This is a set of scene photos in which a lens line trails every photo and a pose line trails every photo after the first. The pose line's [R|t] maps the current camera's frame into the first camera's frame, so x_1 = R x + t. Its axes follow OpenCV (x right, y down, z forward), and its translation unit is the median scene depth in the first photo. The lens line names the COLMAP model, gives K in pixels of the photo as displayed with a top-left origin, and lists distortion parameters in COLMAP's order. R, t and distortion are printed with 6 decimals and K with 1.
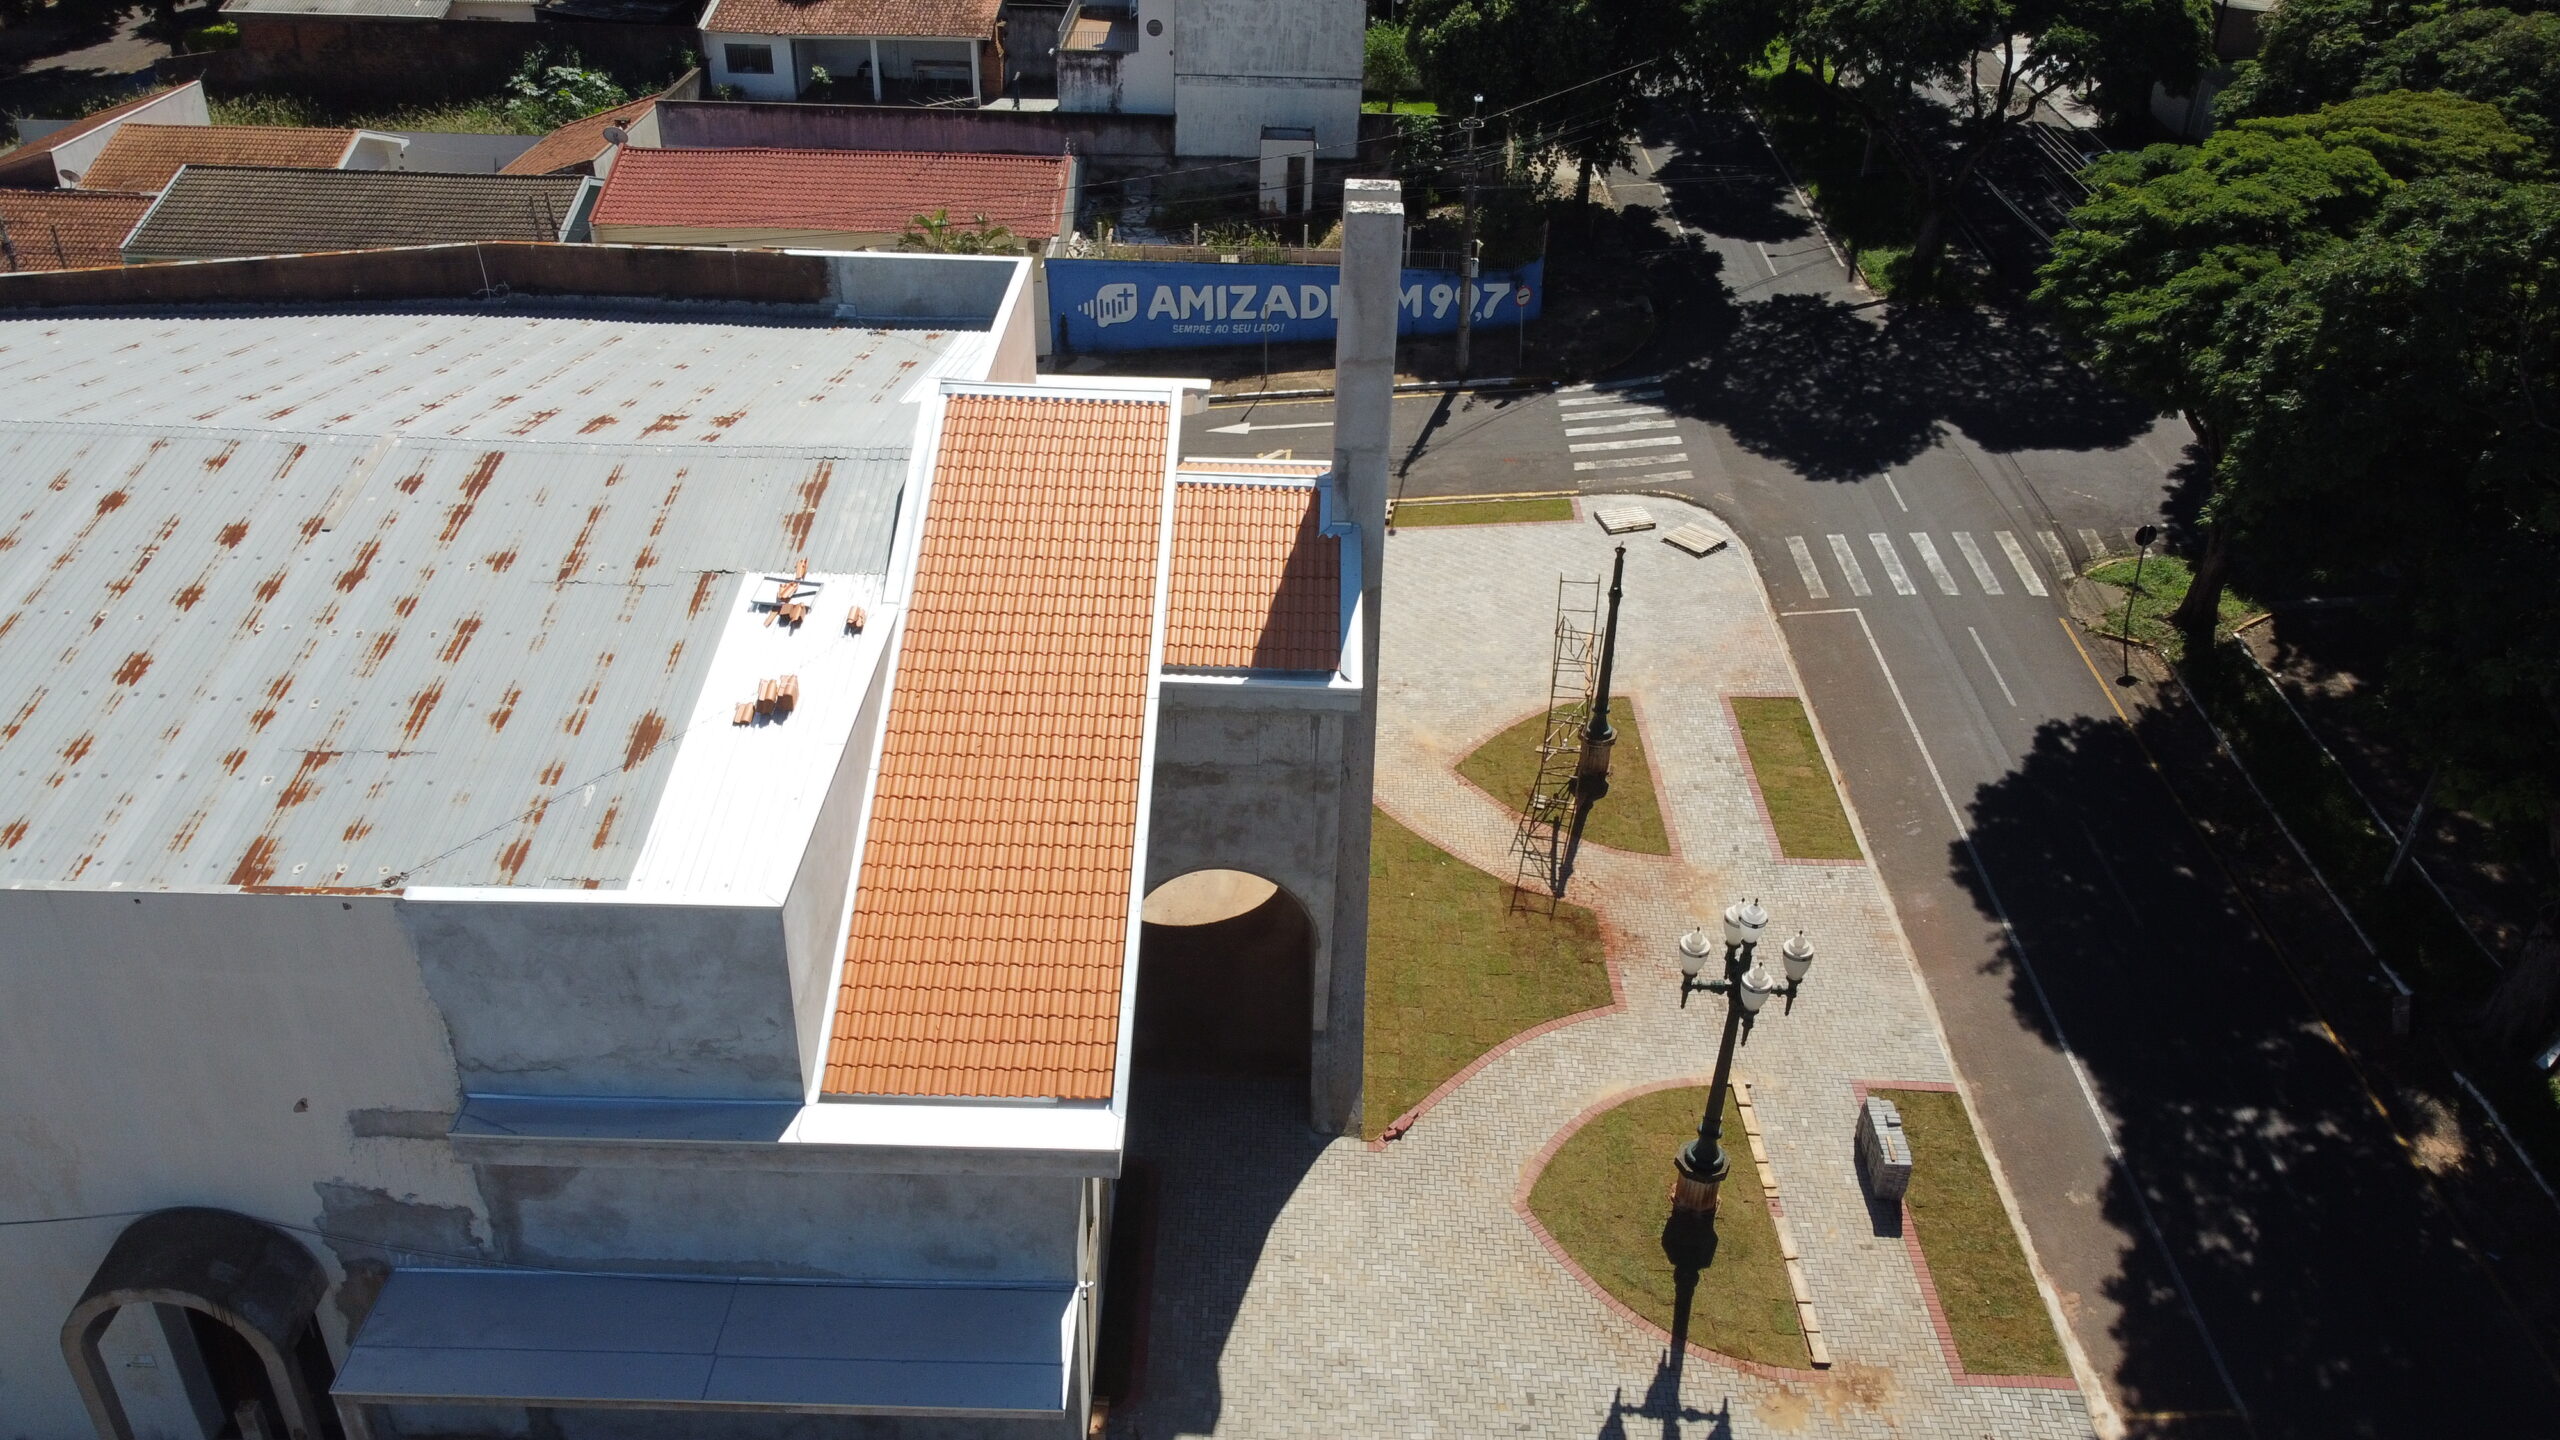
lens RADIAL K [[1936.5, 0, 1261.4], [0, 1936.5, 714.7], [0, 0, 1]] dist [0.006023, -0.014758]
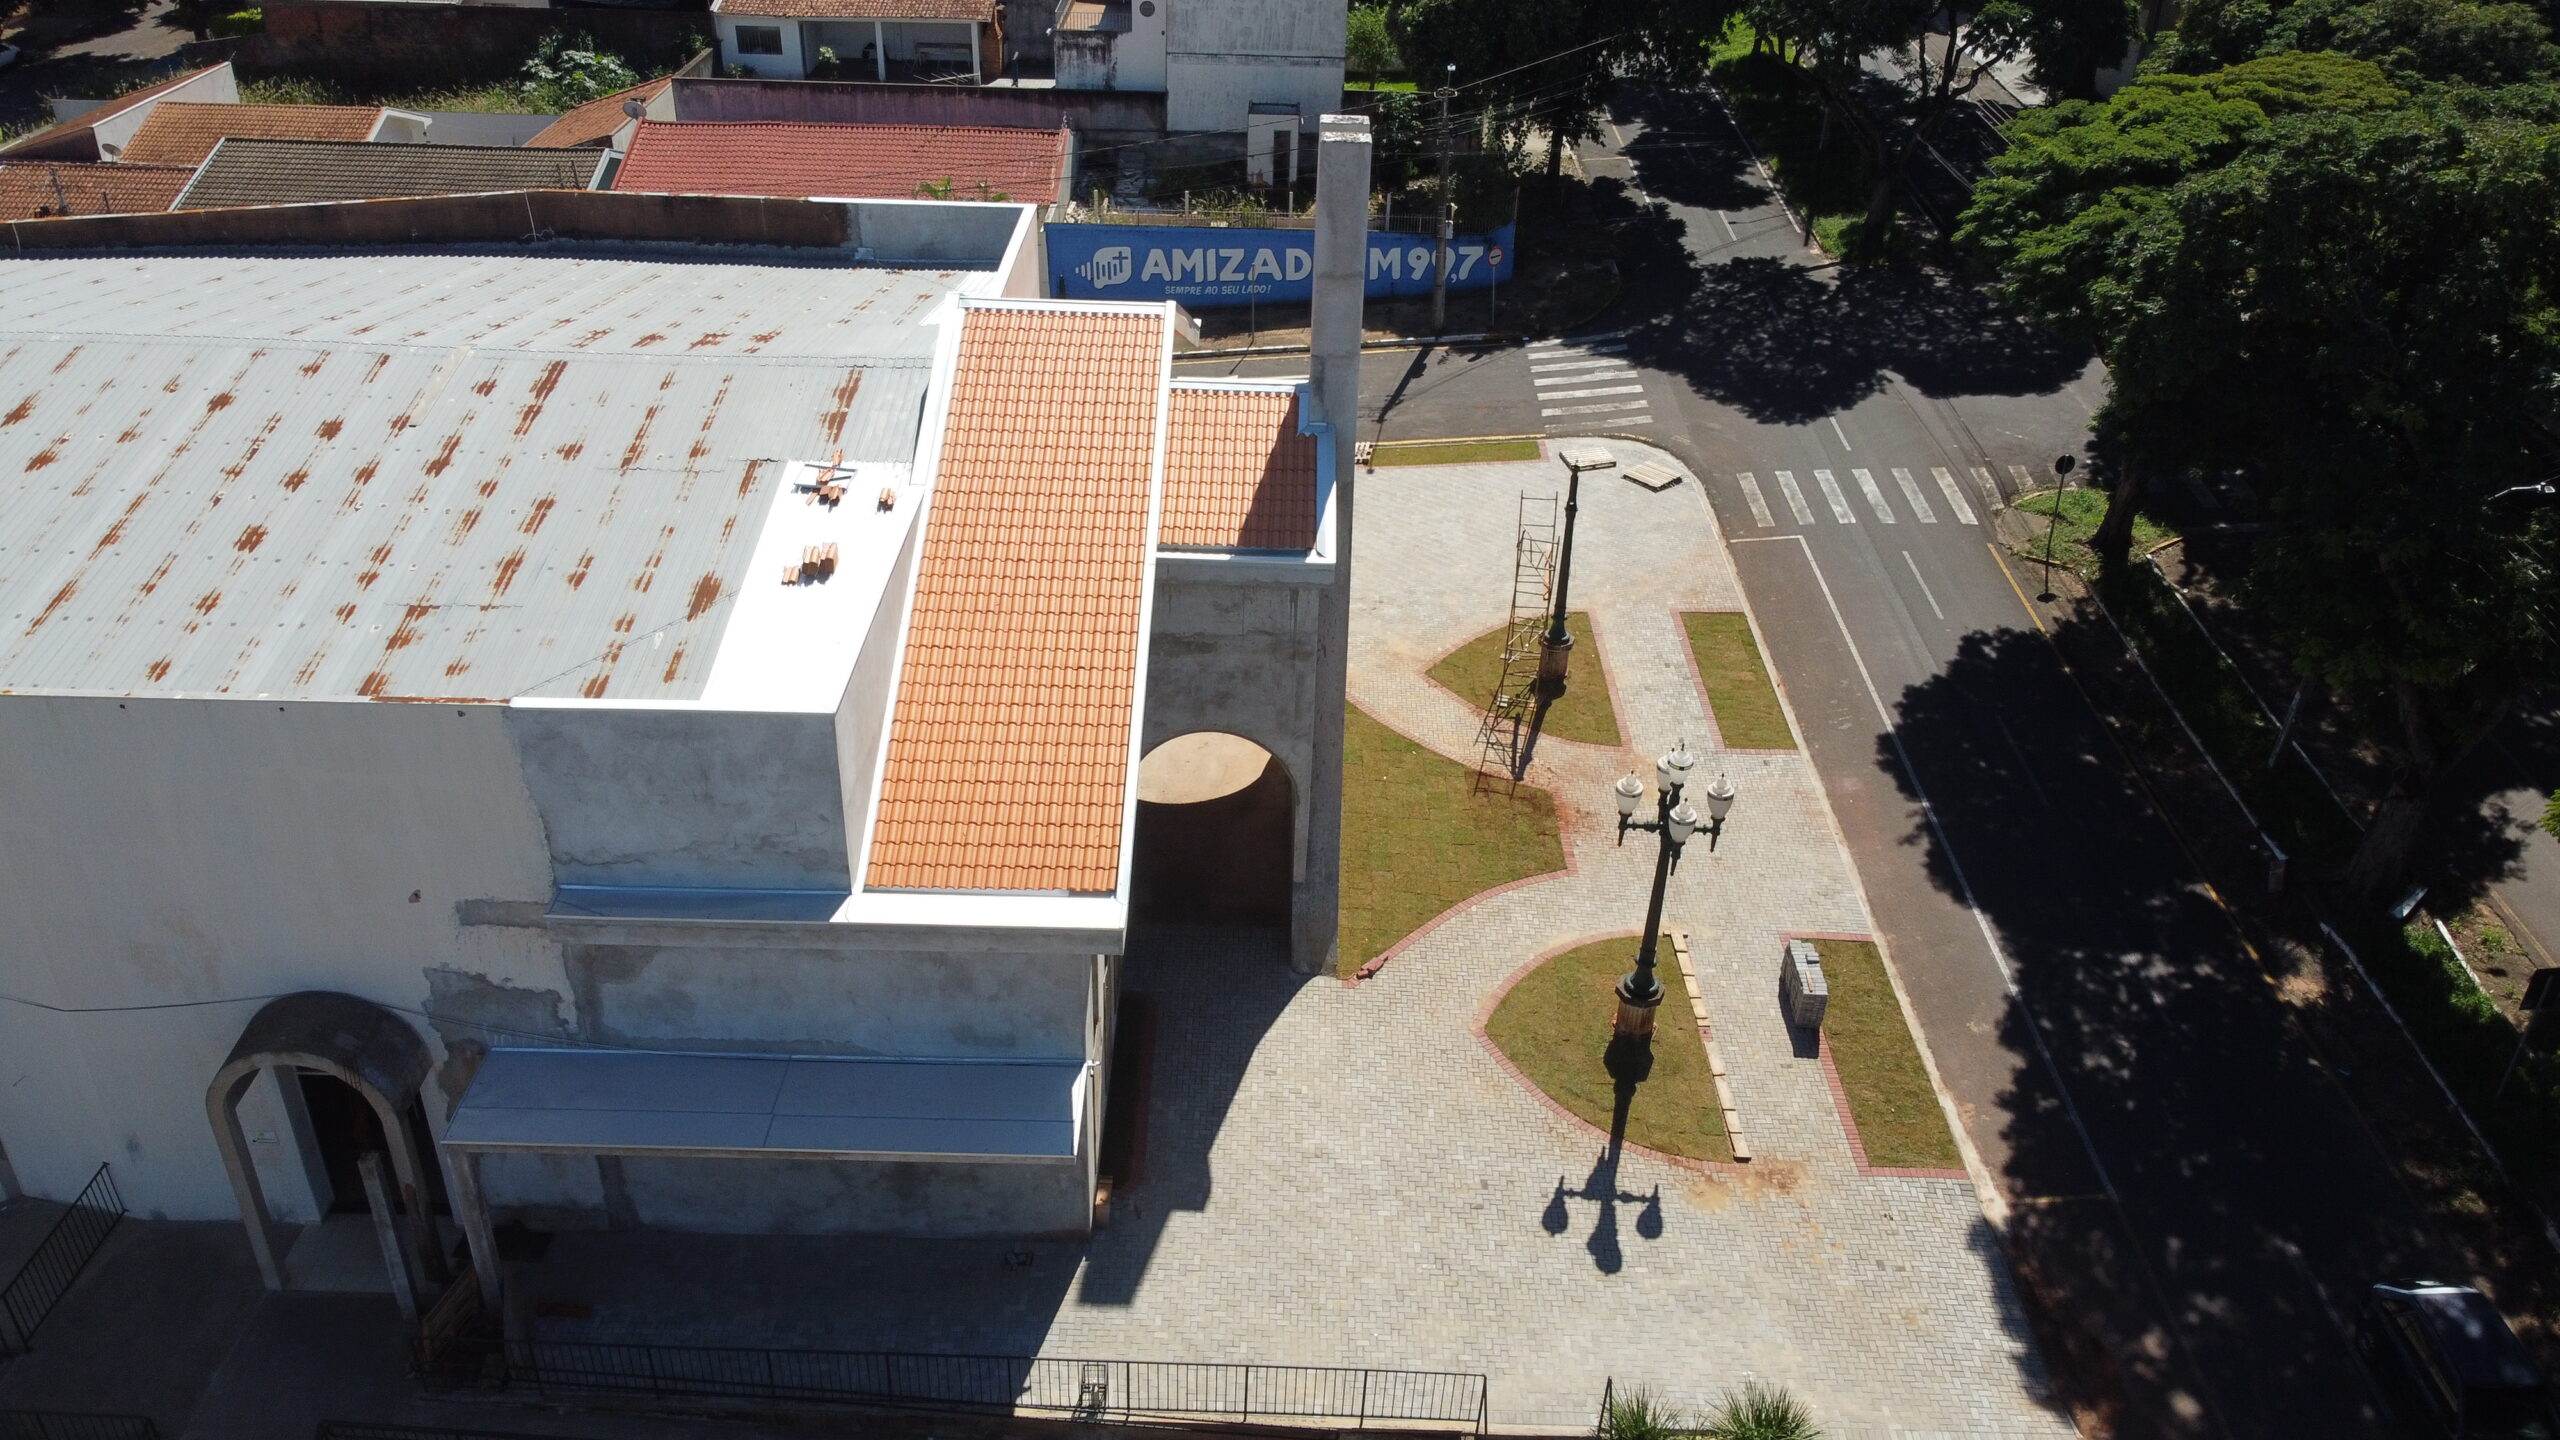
lens RADIAL K [[1936.5, 0, 1263.2], [0, 1936.5, 720.7], [0, 0, 1]] dist [0.006023, -0.014758]
pose [[0.999985, -0.001989, 0.005088, 0.003666], [0.001985, 0.999998, 0.000799, 0.068325], [-0.005089, -0.000789, 0.999987, -0.112947]]
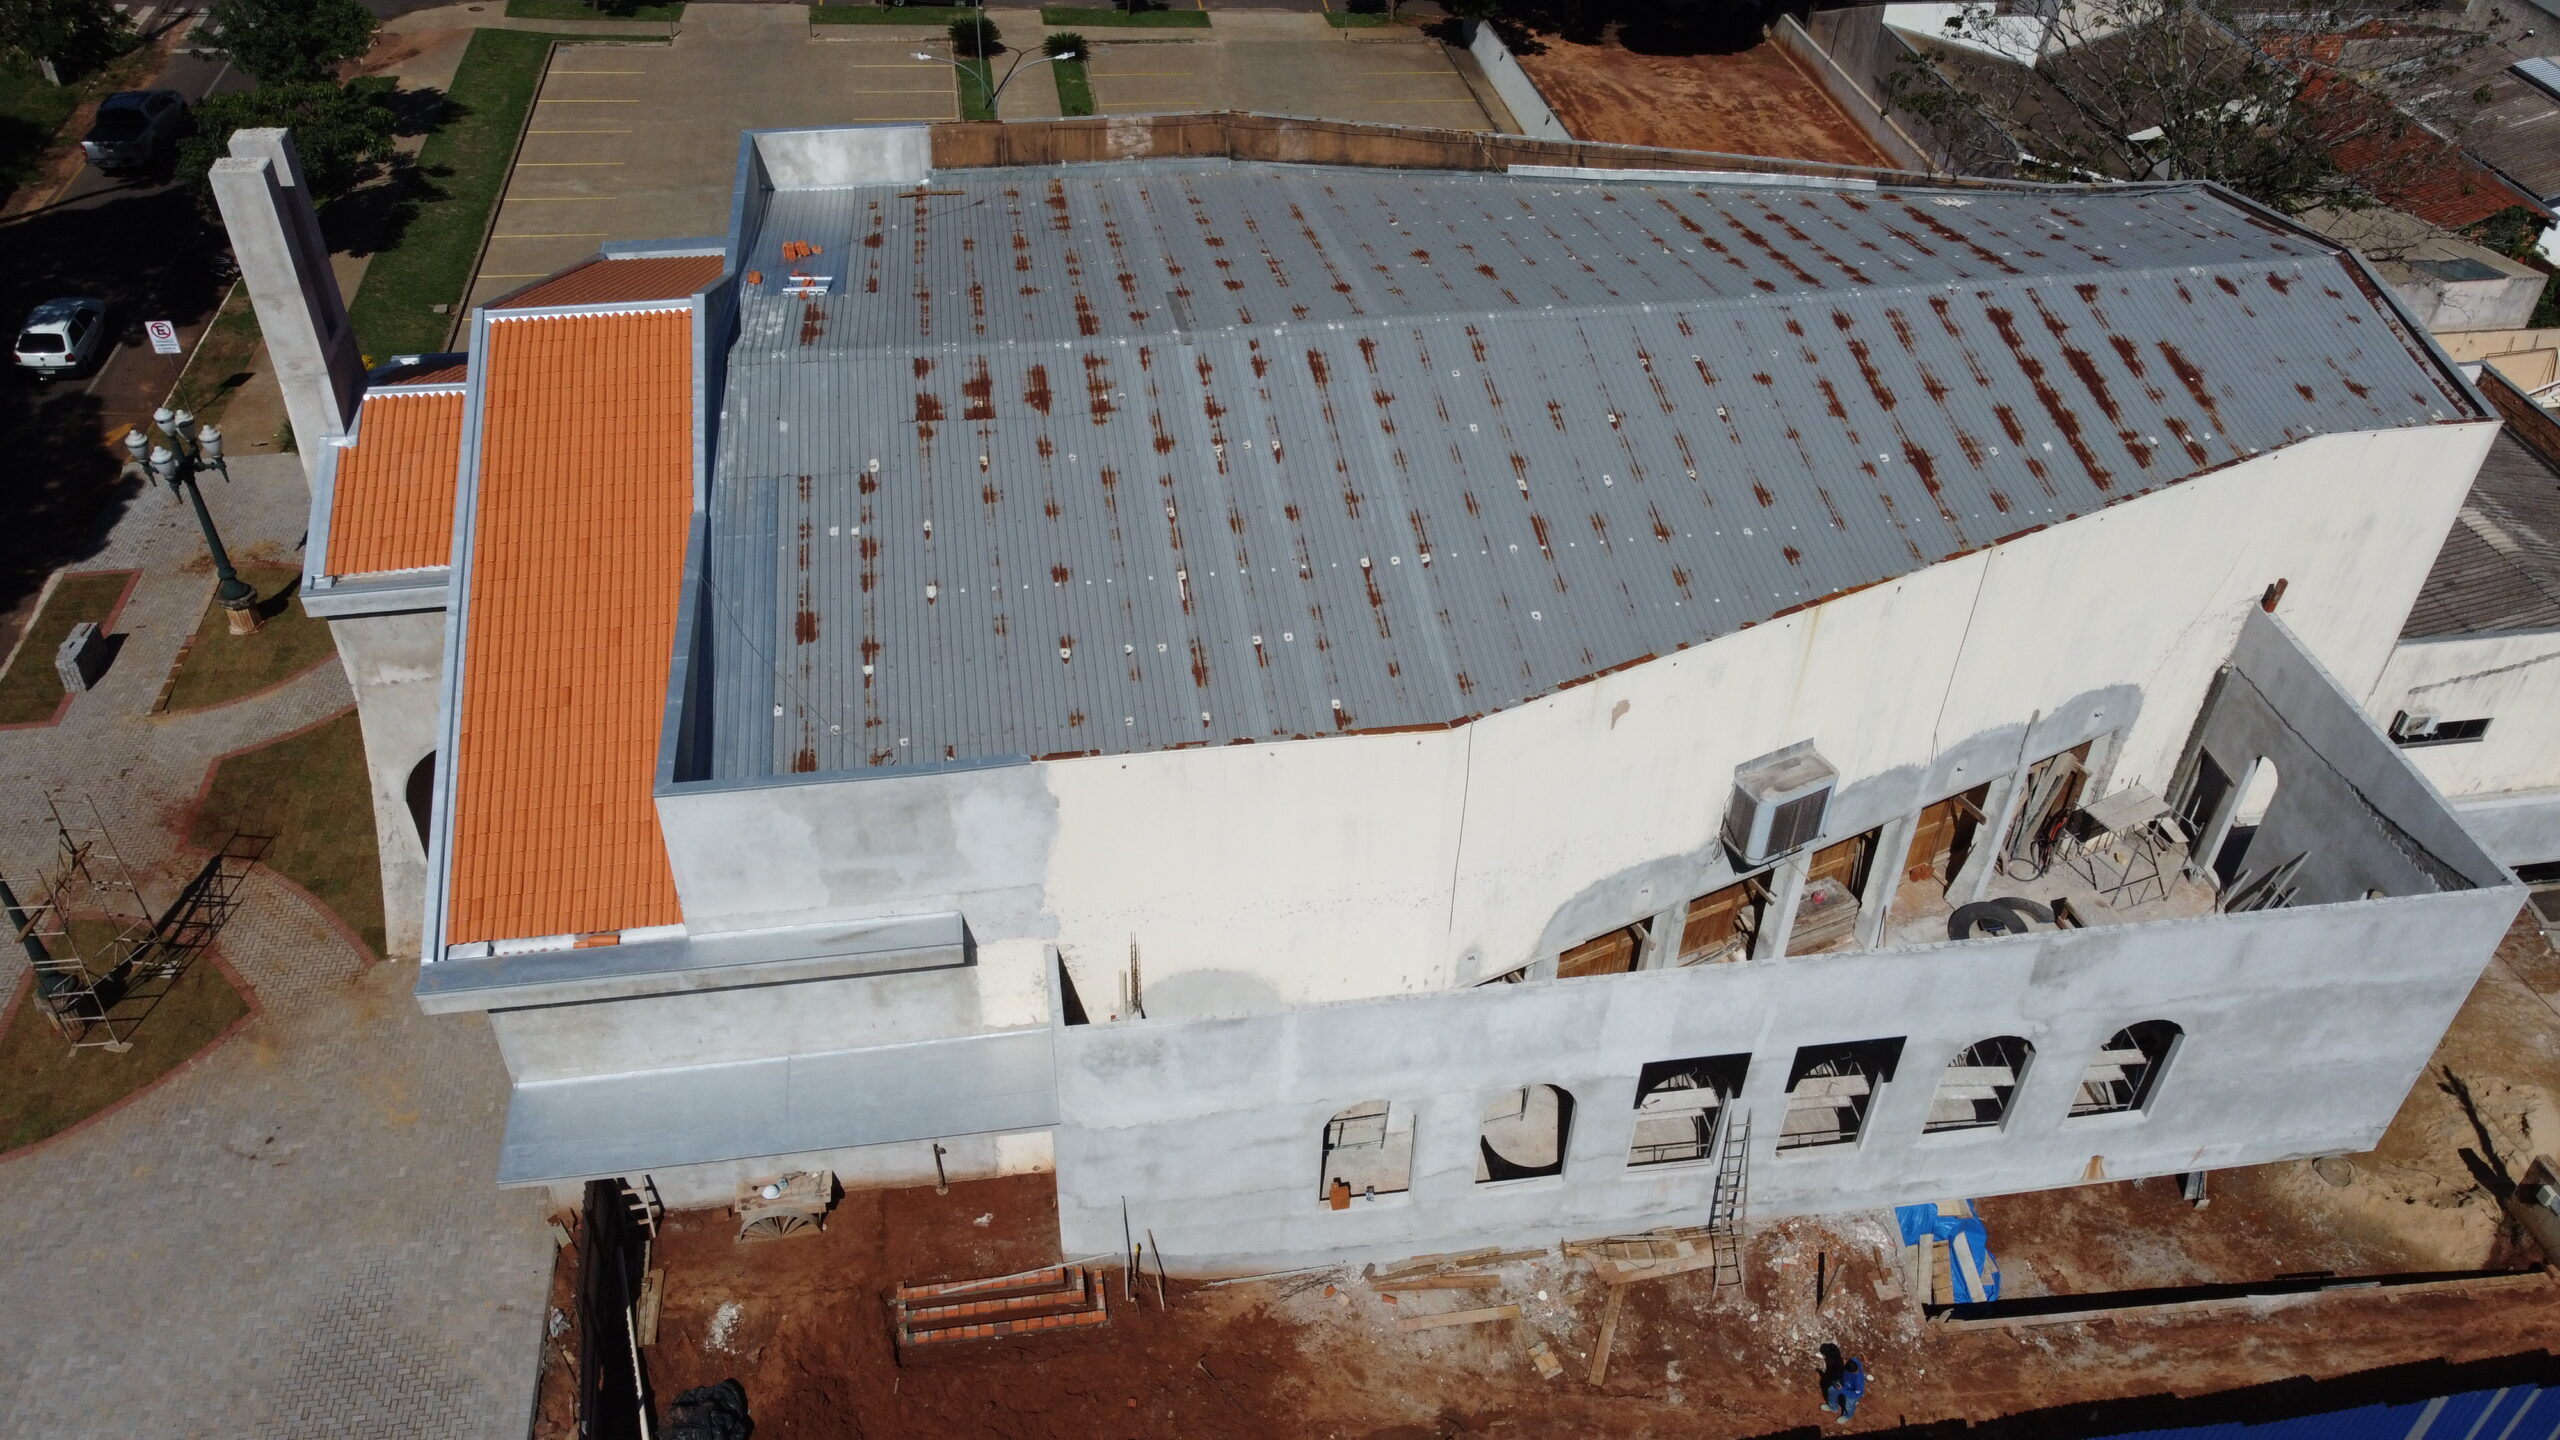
lens RADIAL K [[1936.5, 0, 1263.5], [0, 1936.5, 722.6], [0, 0, 1]] dist [0.006023, -0.014758]
pose [[-0.984884, 0.071273, -0.157874, -0.281547], [-0.124753, 0.340442, 0.931953, -1.125740], [0.120170, 0.937560, -0.326405, 1.551886]]
